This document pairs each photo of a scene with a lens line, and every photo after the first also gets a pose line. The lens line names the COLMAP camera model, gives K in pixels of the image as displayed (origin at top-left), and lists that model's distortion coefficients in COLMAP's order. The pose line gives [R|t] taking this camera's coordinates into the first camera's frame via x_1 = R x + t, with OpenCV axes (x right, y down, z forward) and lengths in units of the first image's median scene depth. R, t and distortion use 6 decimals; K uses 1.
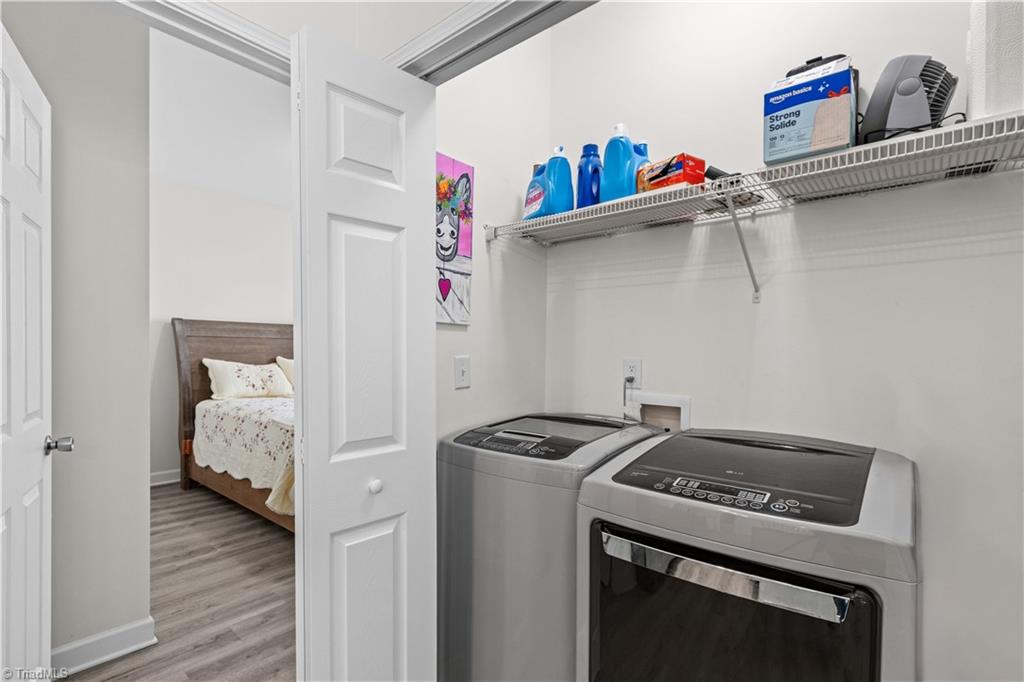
lens RADIAL K [[481.7, 0, 503.6], [0, 481.7, 347.2], [0, 0, 1]] dist [0.001724, -0.000248]
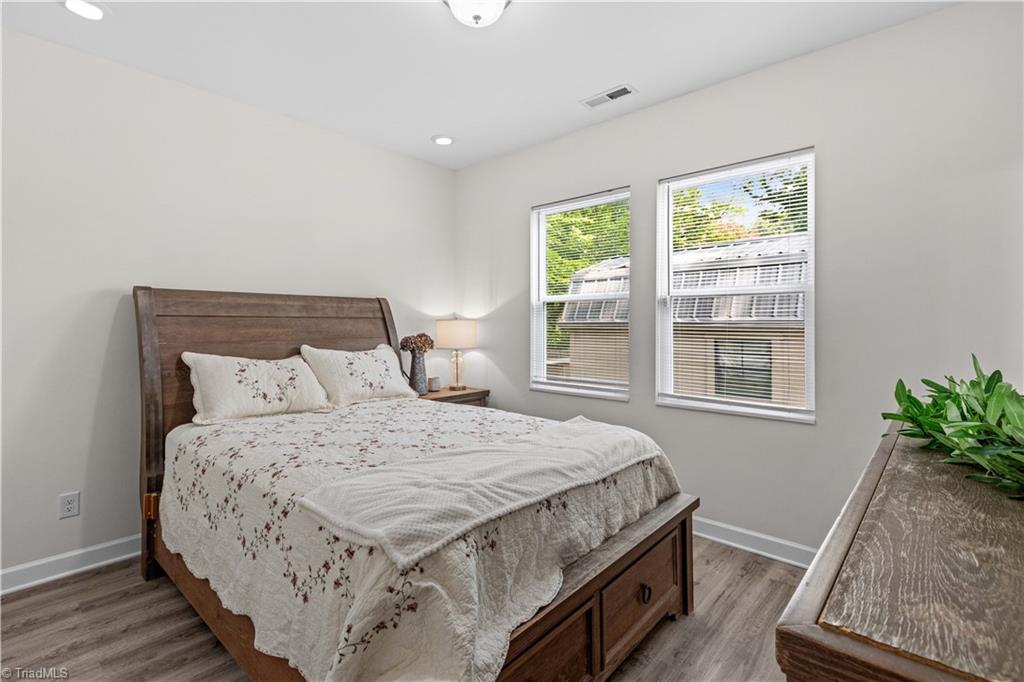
lens RADIAL K [[481.7, 0, 504.9], [0, 481.7, 306.9], [0, 0, 1]] dist [0.001724, -0.000248]
pose [[0.999503, -0.013945, -0.028285, -0.204495], [0.013025, 0.999388, -0.032450, -0.008650], [0.028720, 0.032065, 0.999073, 0.411667]]
